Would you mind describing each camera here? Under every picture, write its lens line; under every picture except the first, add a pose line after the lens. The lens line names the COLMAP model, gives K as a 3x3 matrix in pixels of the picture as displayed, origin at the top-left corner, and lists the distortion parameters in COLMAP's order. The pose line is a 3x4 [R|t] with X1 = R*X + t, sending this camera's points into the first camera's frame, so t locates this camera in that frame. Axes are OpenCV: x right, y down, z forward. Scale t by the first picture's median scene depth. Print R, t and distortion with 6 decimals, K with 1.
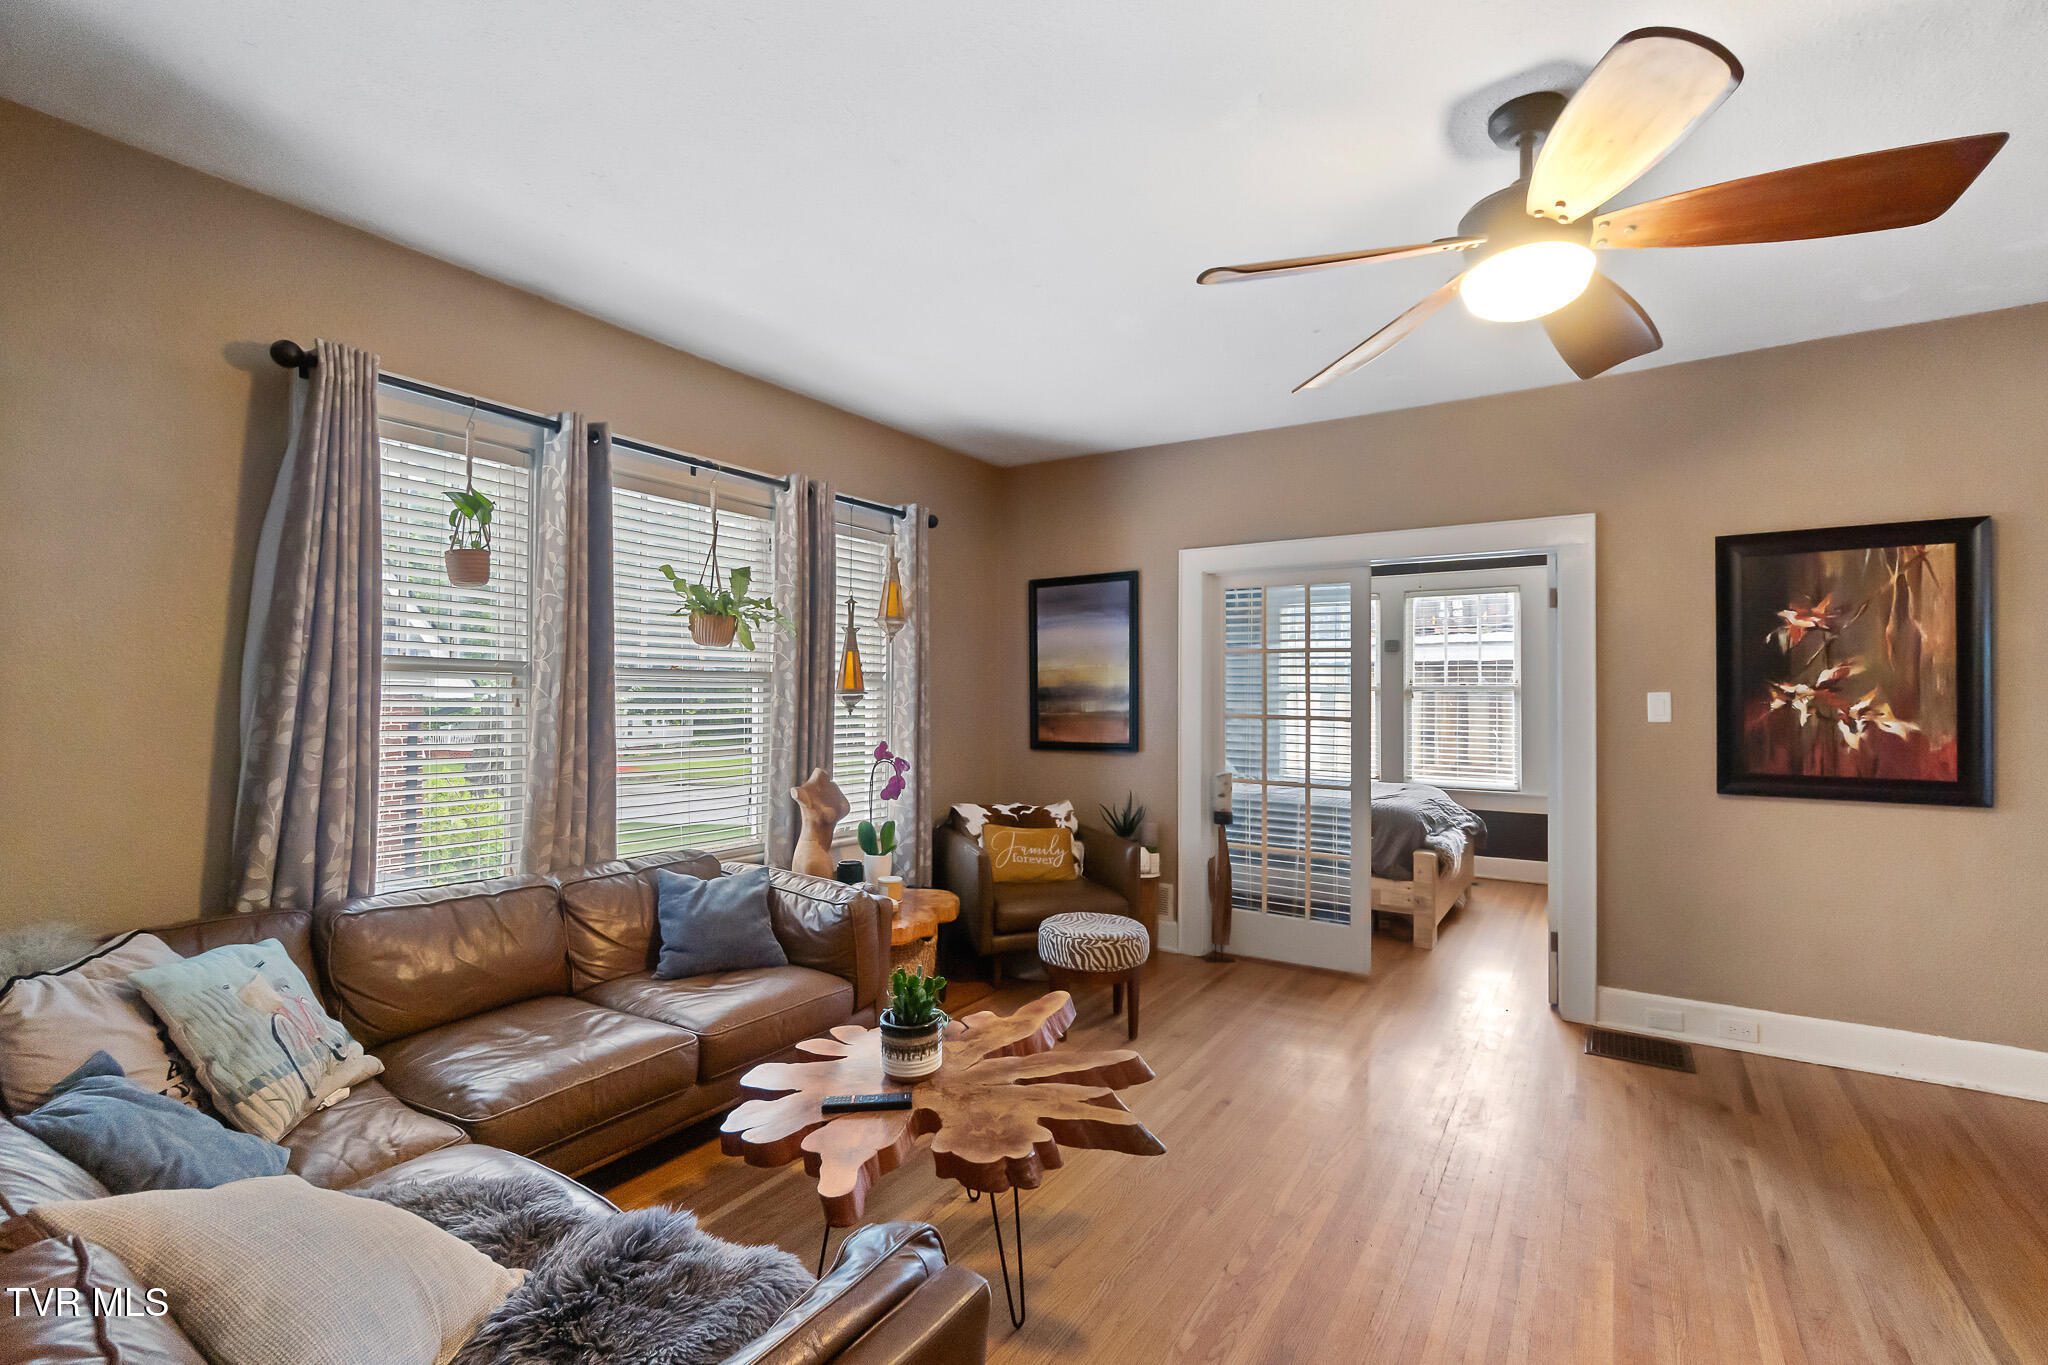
lens RADIAL K [[899.7, 0, 1023.9], [0, 899.7, 685.1], [0, 0, 1]] dist [-0.002254, -0.000181]
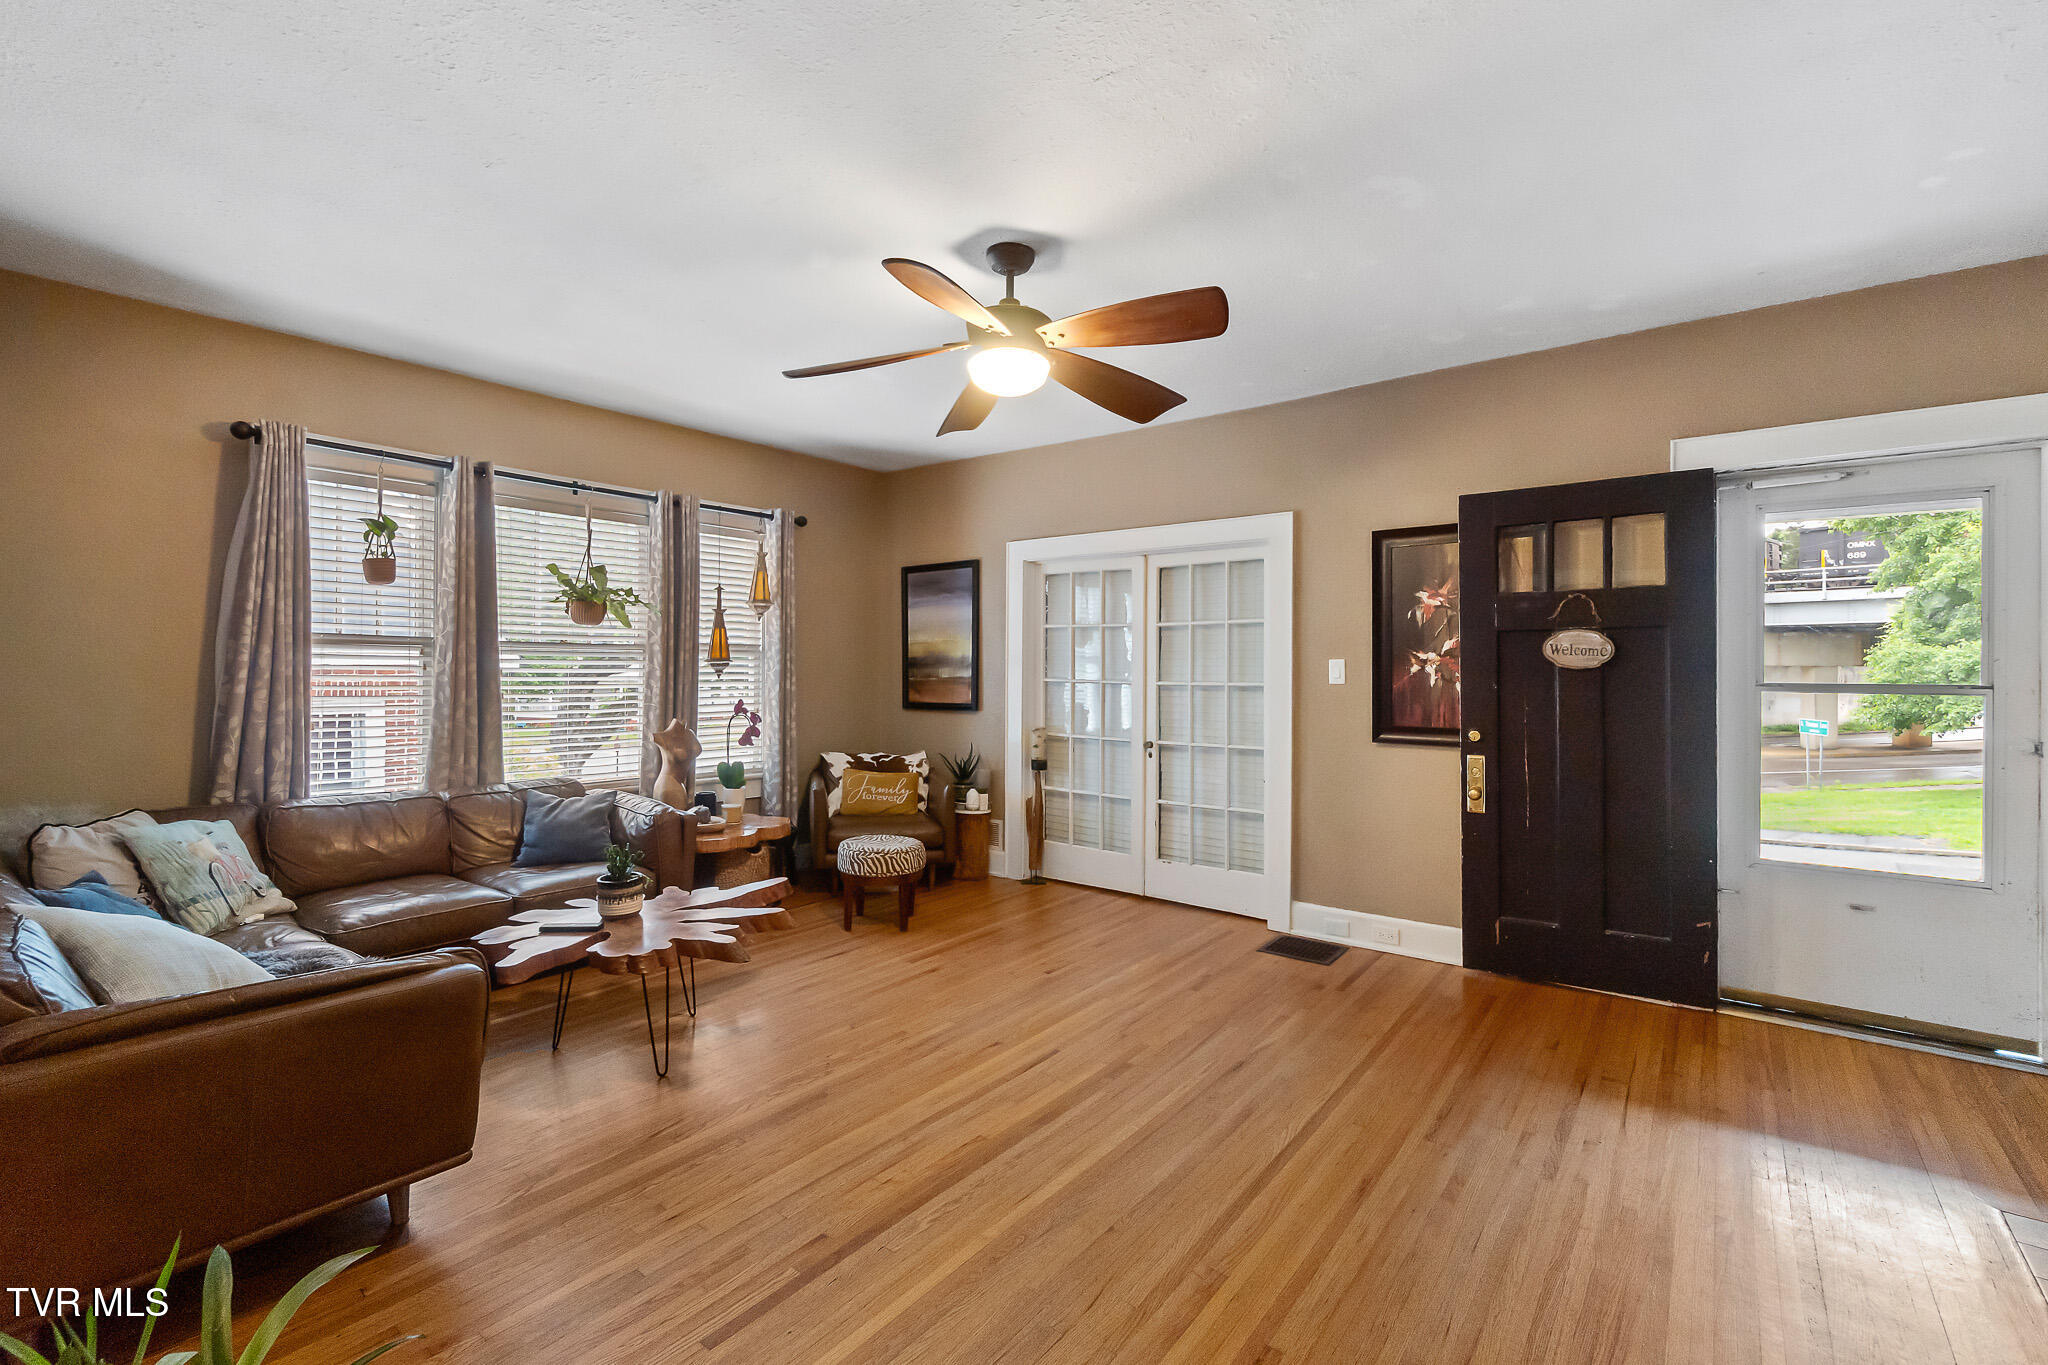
lens RADIAL K [[887.2, 0, 1026.6], [0, 887.2, 664.2], [0, 0, 1]] dist [-0.001310, -0.000090]
pose [[0.996261, -0.000494, -0.086394, 0.425618], [0.001099, 0.999975, 0.006962, 0.006208], [0.086389, -0.007031, 0.996237, -0.248673]]
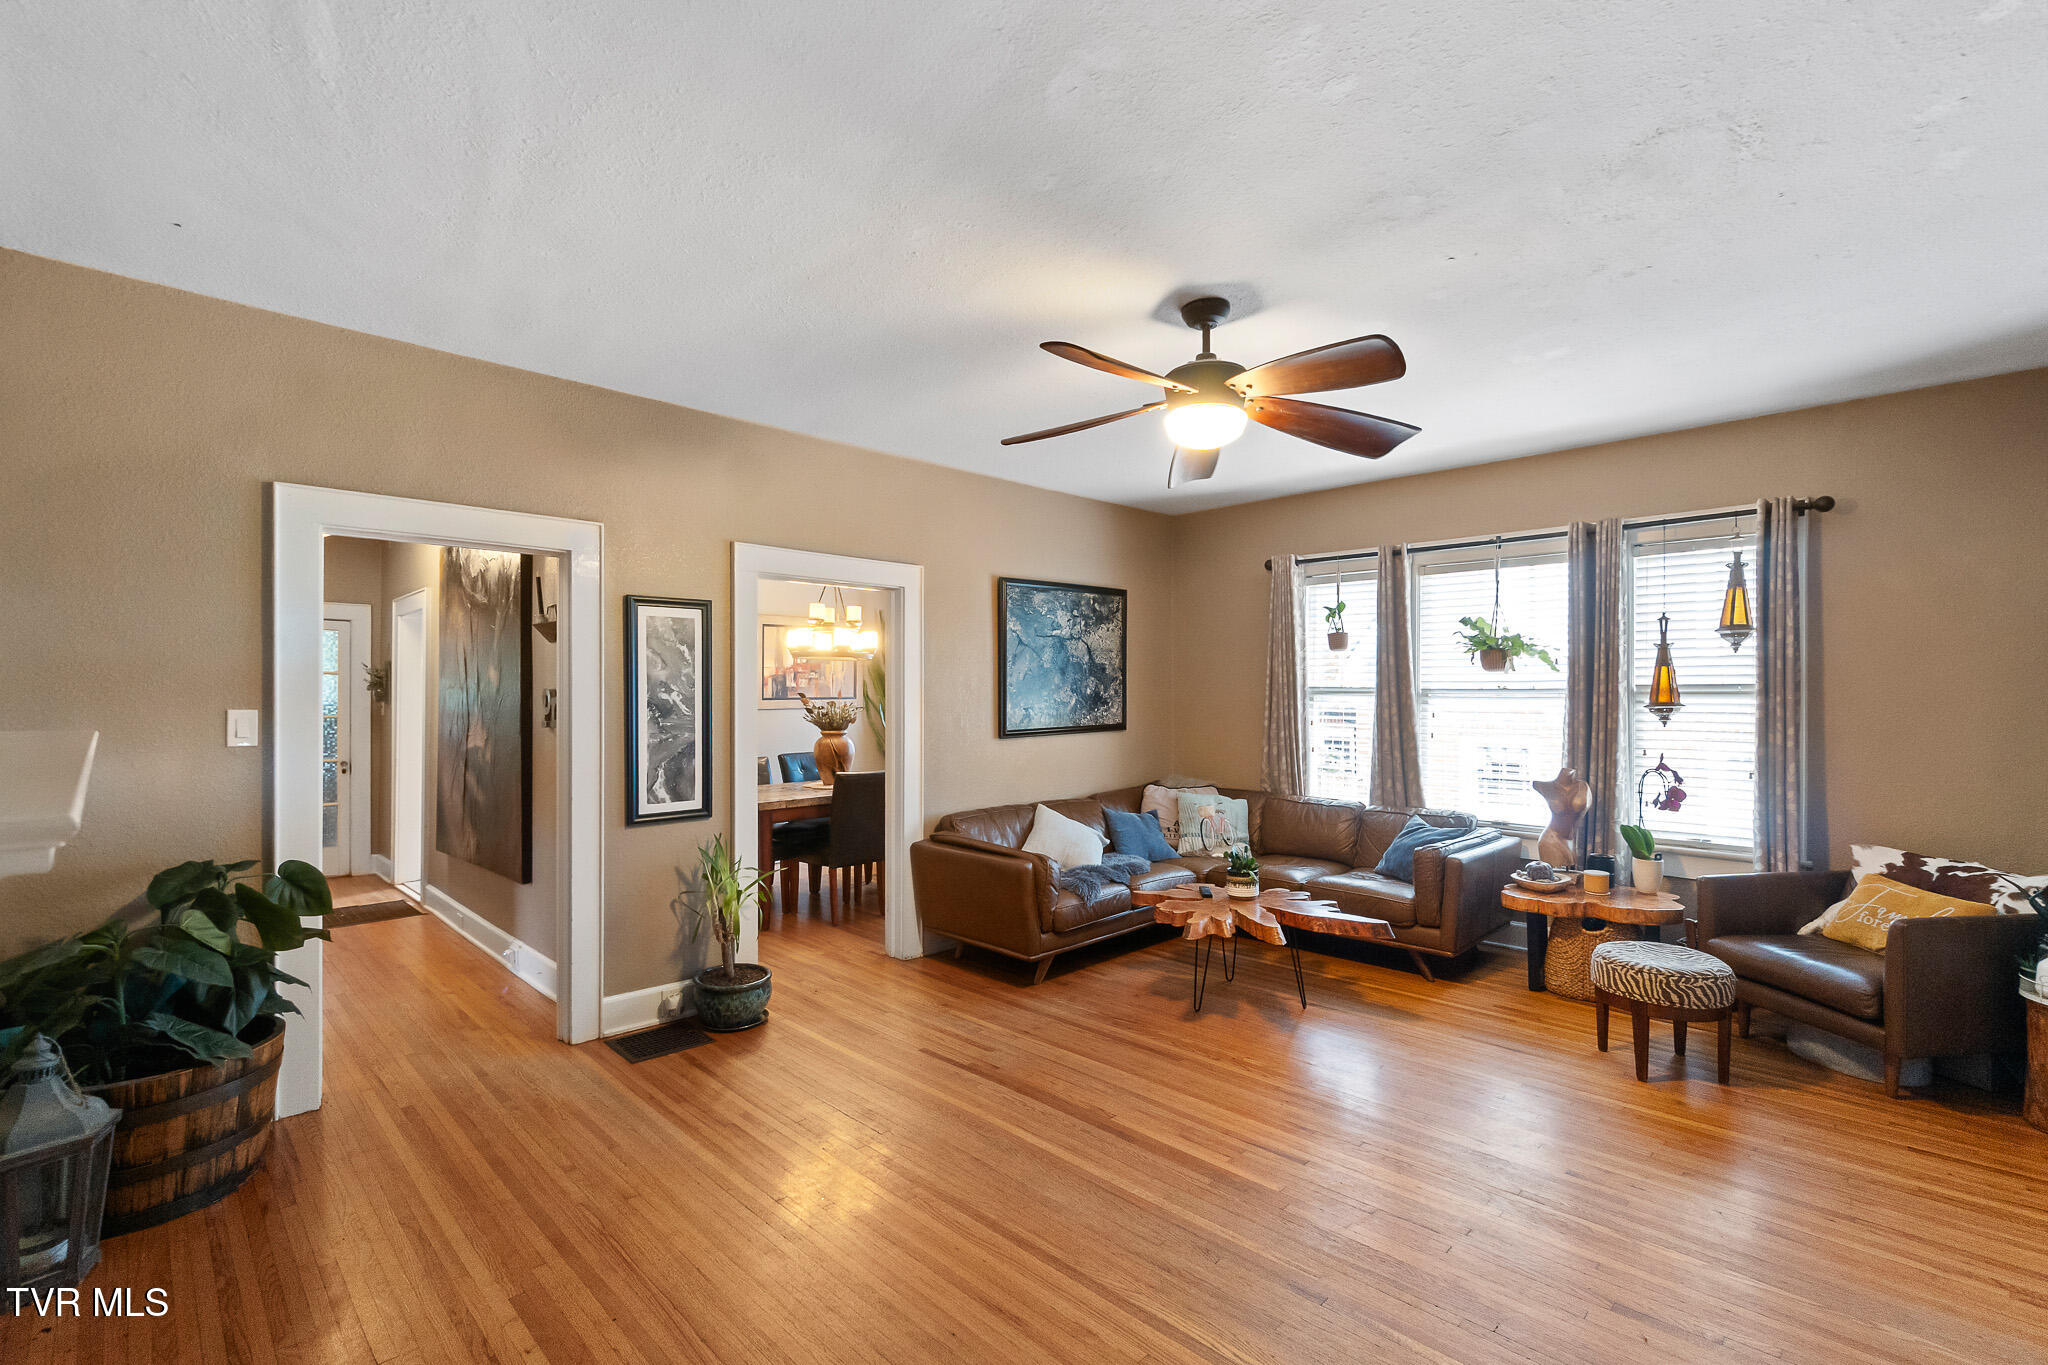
lens RADIAL K [[917.6, 0, 1019.6], [0, 917.6, 697.3], [0, 0, 1]] dist [0.001726, 0.000232]
pose [[-0.206688, -0.005626, -0.978391, 1.244978], [0.006303, 0.999955, -0.007081, 0.001950], [0.978387, -0.007630, -0.206643, 0.604026]]
